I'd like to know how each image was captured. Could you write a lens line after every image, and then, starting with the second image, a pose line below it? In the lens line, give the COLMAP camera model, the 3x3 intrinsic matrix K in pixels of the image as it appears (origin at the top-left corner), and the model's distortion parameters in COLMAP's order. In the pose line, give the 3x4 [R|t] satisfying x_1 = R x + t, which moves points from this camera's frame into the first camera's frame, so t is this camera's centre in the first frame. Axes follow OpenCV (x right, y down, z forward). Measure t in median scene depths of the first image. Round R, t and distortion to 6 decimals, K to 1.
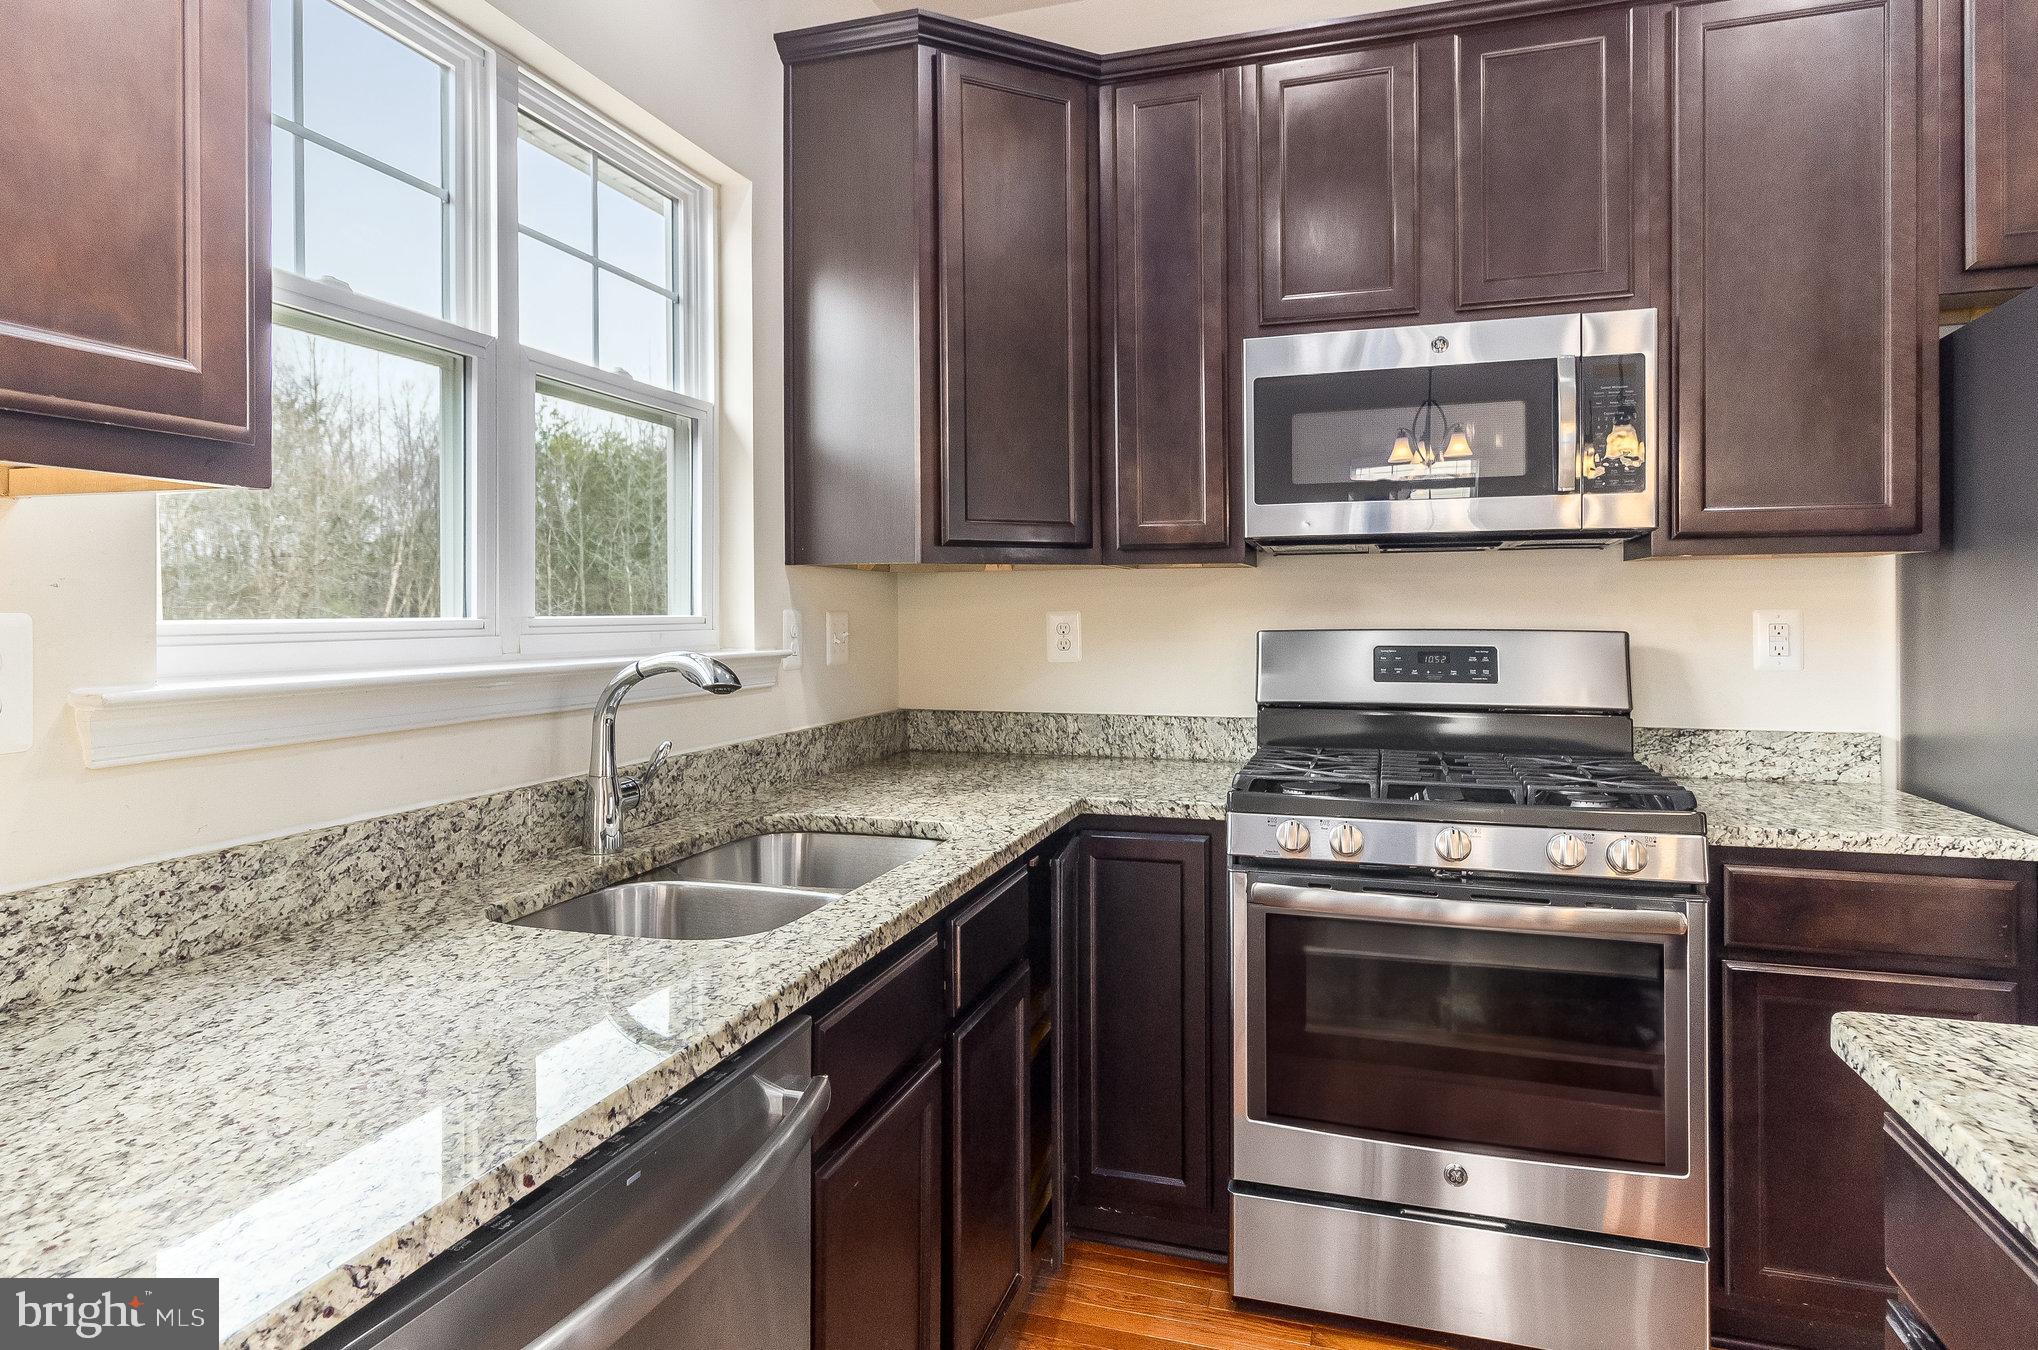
lens RADIAL K [[1164.7, 0, 1010.3], [0, 1164.7, 615.2], [0, 0, 1]] dist [0.004217, 0.000365]
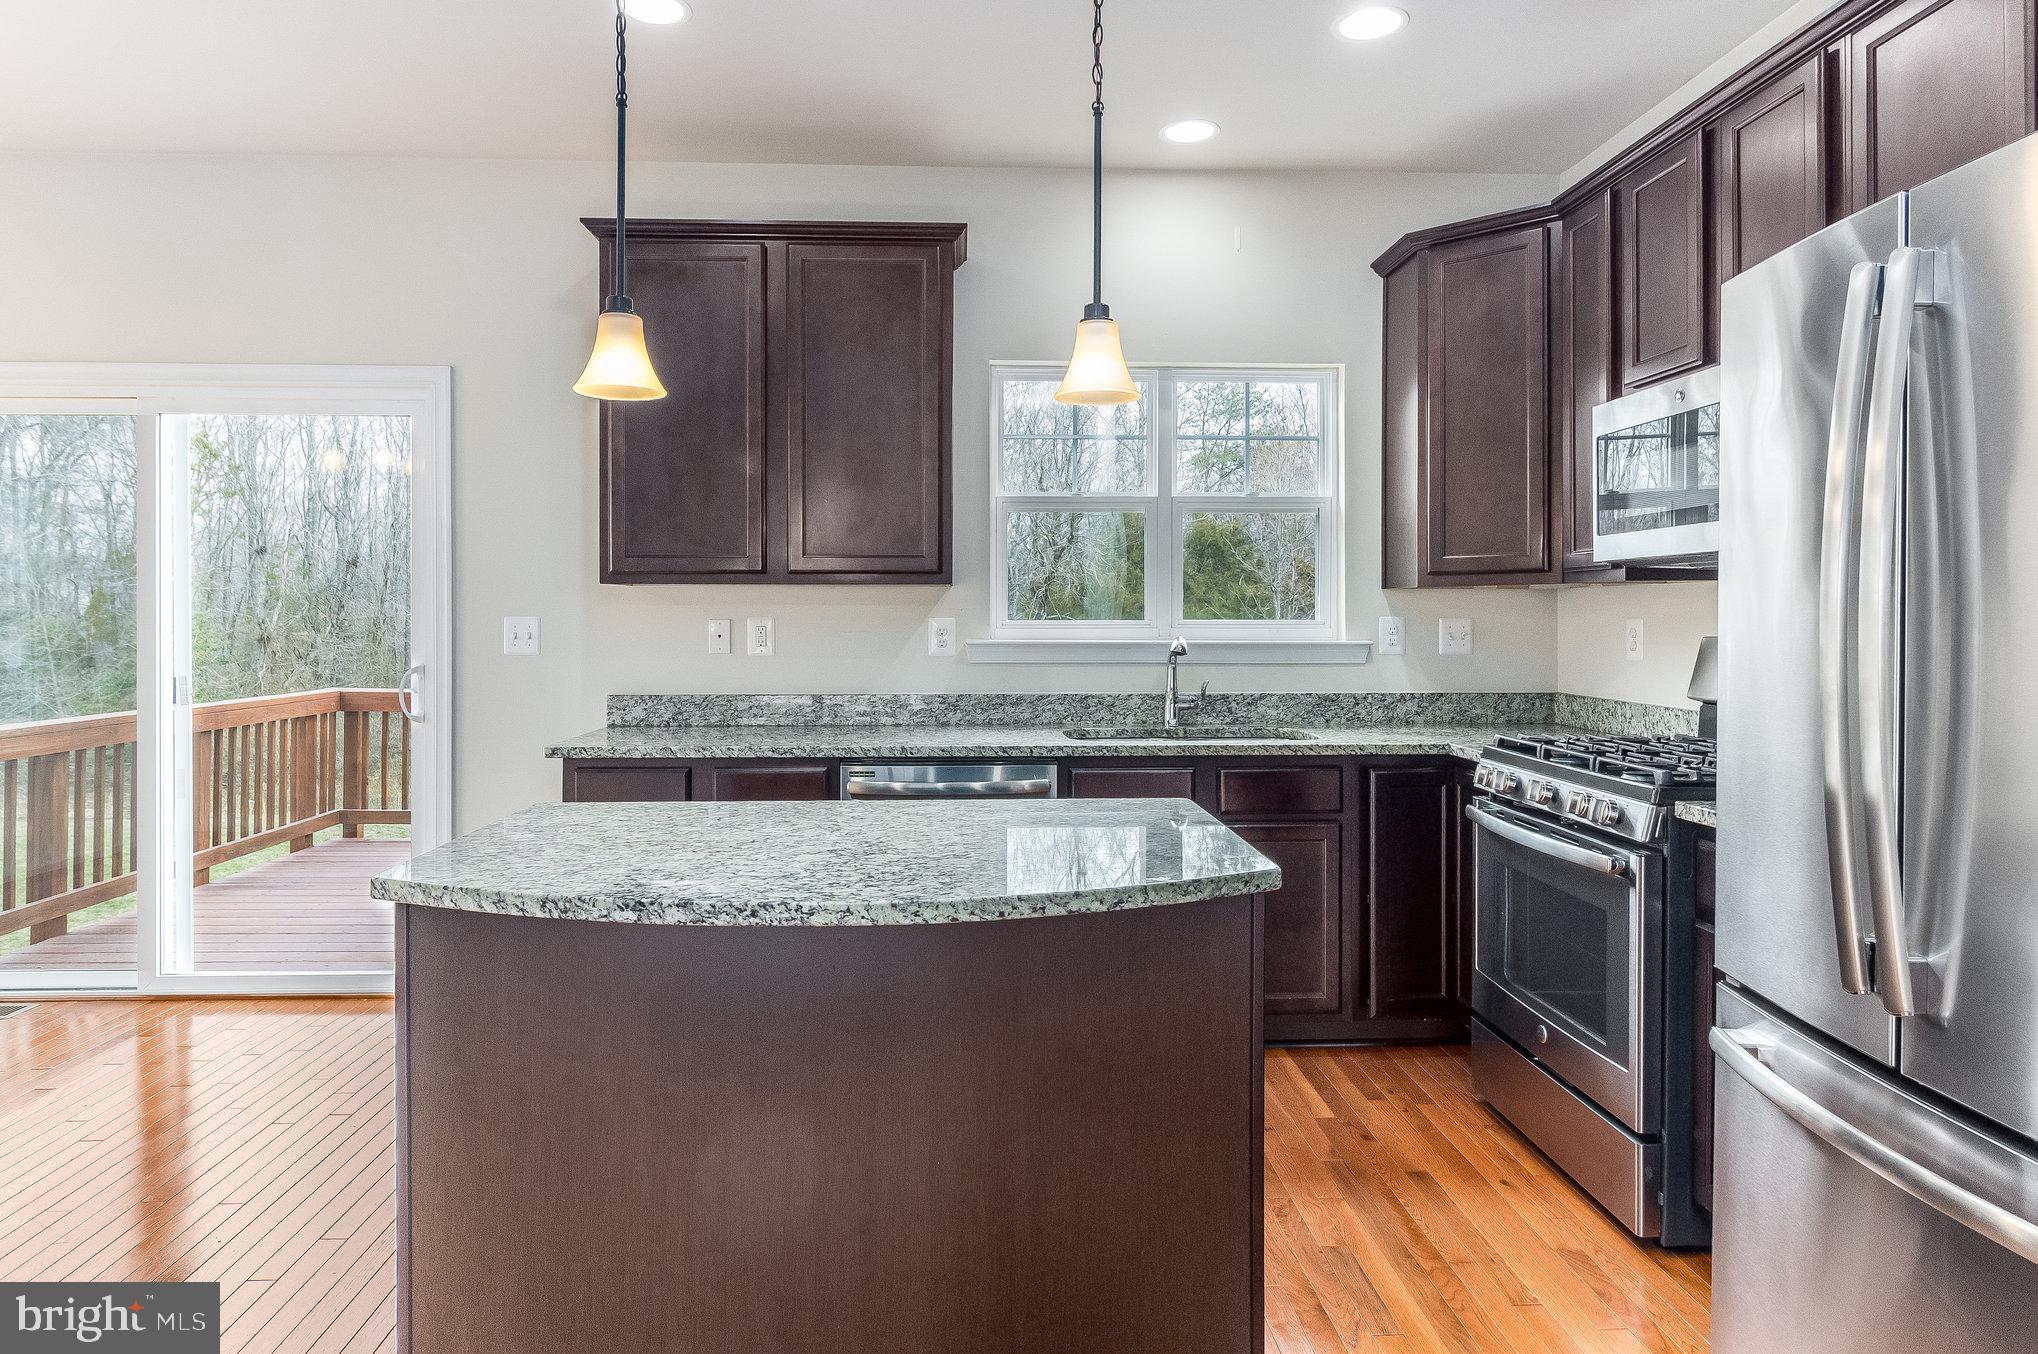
lens RADIAL K [[1164.7, 0, 1010.3], [0, 1164.7, 617.2], [0, 0, 1]] dist [0.004217, 0.000365]
pose [[0.350723, 0.004496, -0.936468, 1.233277], [-0.002971, 0.999989, 0.003688, -0.009358], [0.936475, 0.001489, 0.350732, -0.049501]]
